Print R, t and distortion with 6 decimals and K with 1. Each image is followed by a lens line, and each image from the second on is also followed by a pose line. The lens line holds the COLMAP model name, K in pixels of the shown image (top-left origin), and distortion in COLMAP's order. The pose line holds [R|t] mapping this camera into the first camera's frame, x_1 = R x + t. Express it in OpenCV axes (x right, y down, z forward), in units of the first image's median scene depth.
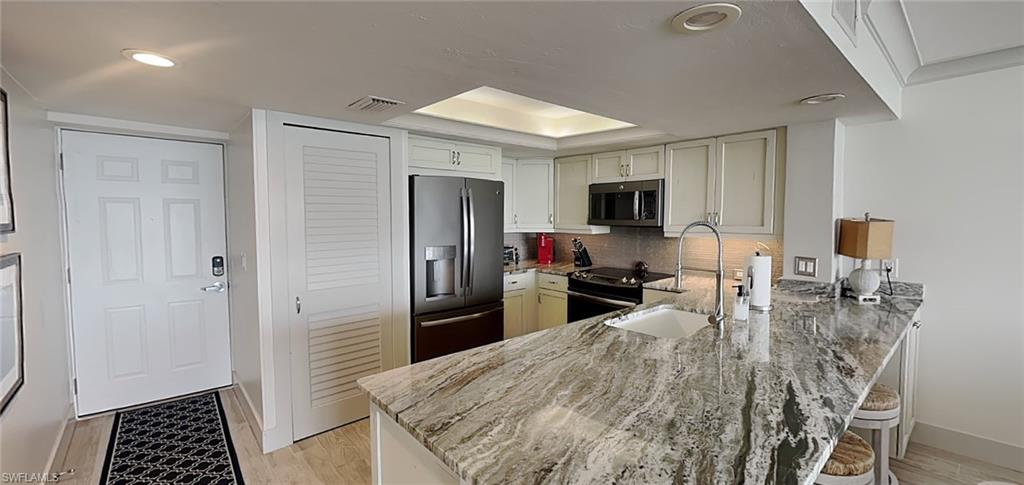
lens RADIAL K [[409.3, 0, 535.3], [0, 409.3, 233.8], [0, 0, 1]] dist [0.000146, -0.000035]
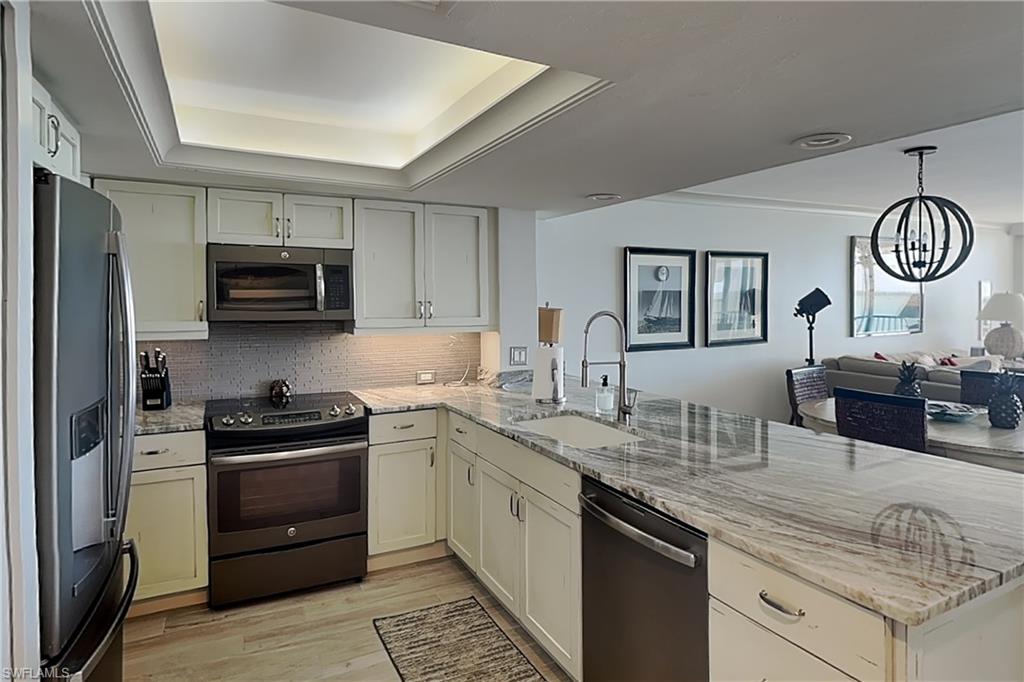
lens RADIAL K [[585.0, 0, 477.6], [0, 585.0, 303.9], [0, 0, 1]] dist [0.006799, 0.003862]
pose [[0.275873, 0.001034, 0.961194, -0.694761], [0.045878, 0.998846, -0.014242, -0.027350], [-0.960099, 0.048027, 0.275507, 0.691937]]
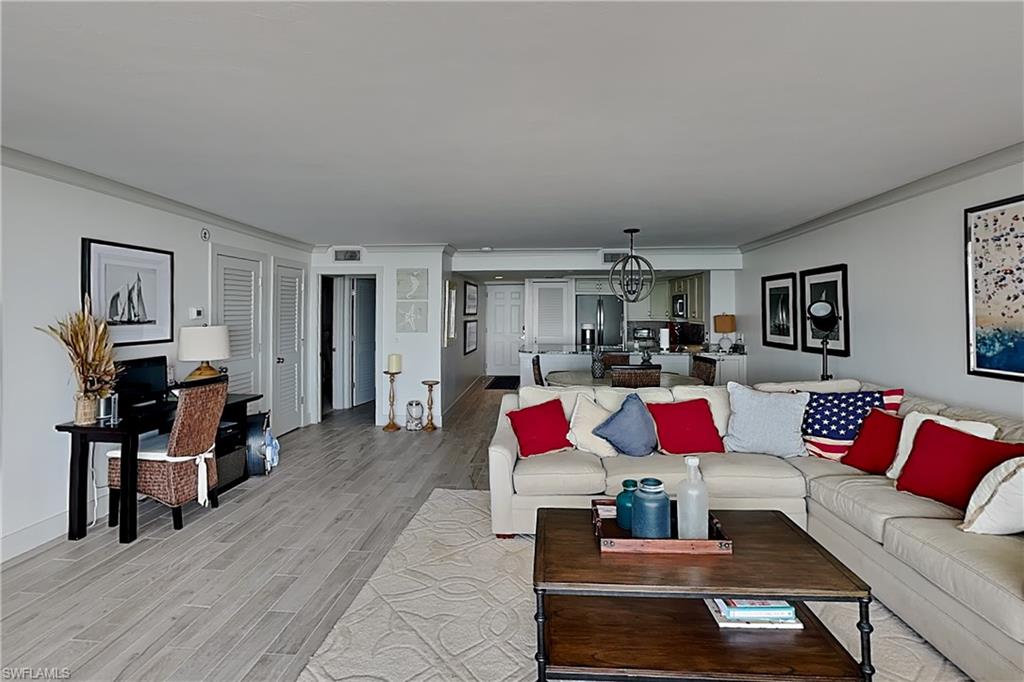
lens RADIAL K [[481.6, 0, 524.6], [0, 481.6, 325.2], [0, 0, 1]] dist [-0.003156, 0.001612]
pose [[0.703986, 0.013624, -0.710083, 1.768007], [-0.015239, 0.999876, 0.004075, 0.025826], [0.710051, 0.007952, 0.704106, -1.476339]]
